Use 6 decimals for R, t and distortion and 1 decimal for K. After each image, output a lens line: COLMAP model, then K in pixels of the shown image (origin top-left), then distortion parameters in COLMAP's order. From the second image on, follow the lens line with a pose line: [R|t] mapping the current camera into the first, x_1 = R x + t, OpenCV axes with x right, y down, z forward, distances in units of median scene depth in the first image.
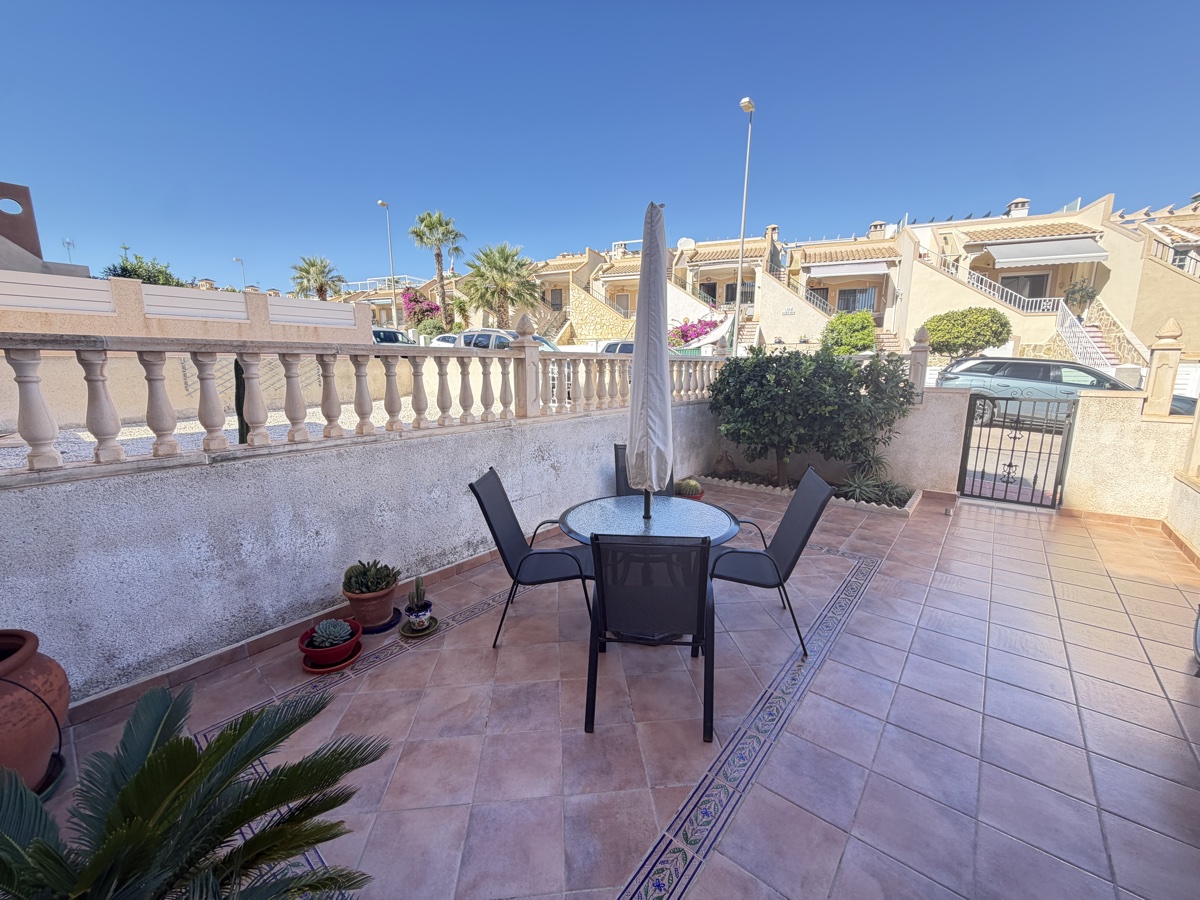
lens RADIAL K [[478.9, 0, 598.2], [0, 478.9, 451.0], [0, 0, 1]] dist [0.001228, -0.000433]
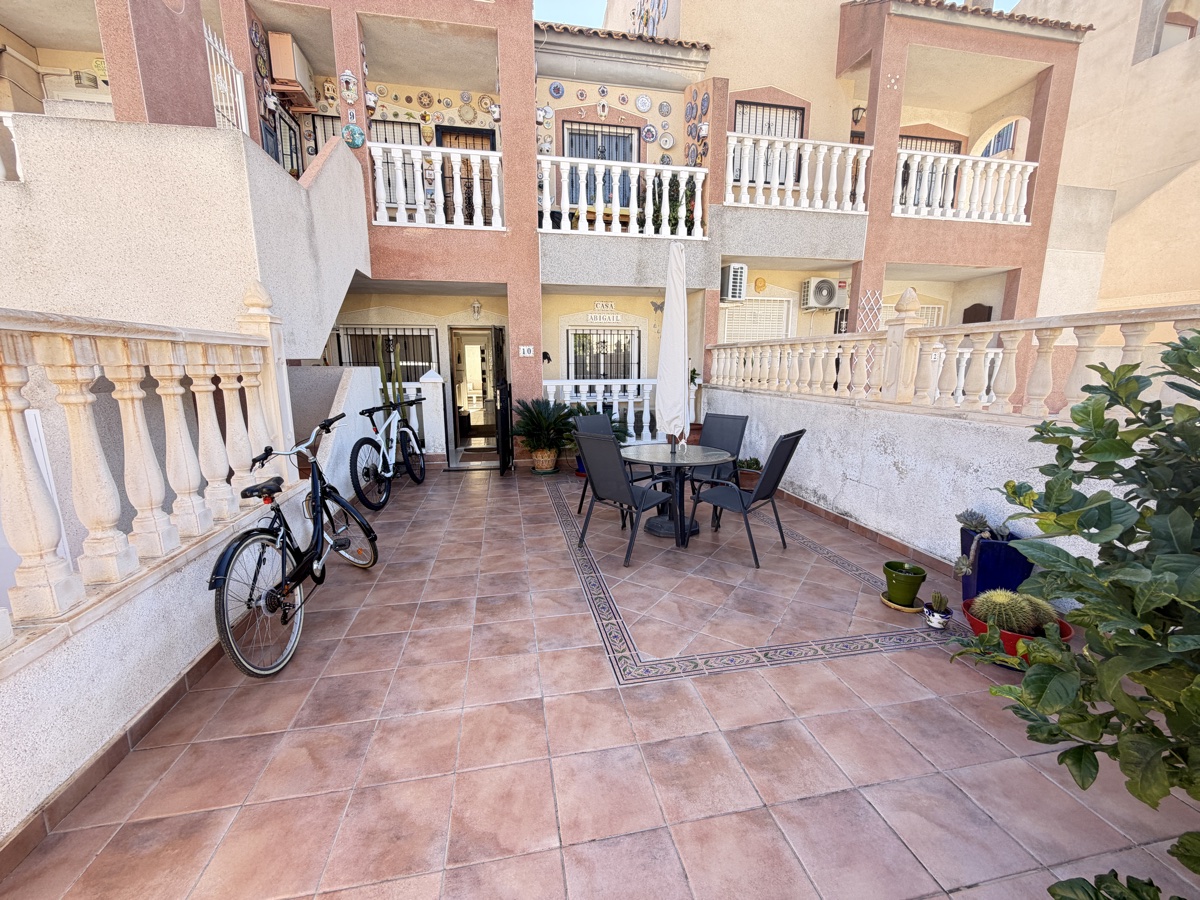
lens RADIAL K [[478.9, 0, 598.2], [0, 478.9, 451.0], [0, 0, 1]] dist [0.001228, -0.000433]
pose [[-0.628147, 0.136330, -0.766059, 0.980492], [-0.143814, 0.947227, 0.286495, -0.176891], [0.764689, 0.290131, -0.575391, 1.207881]]
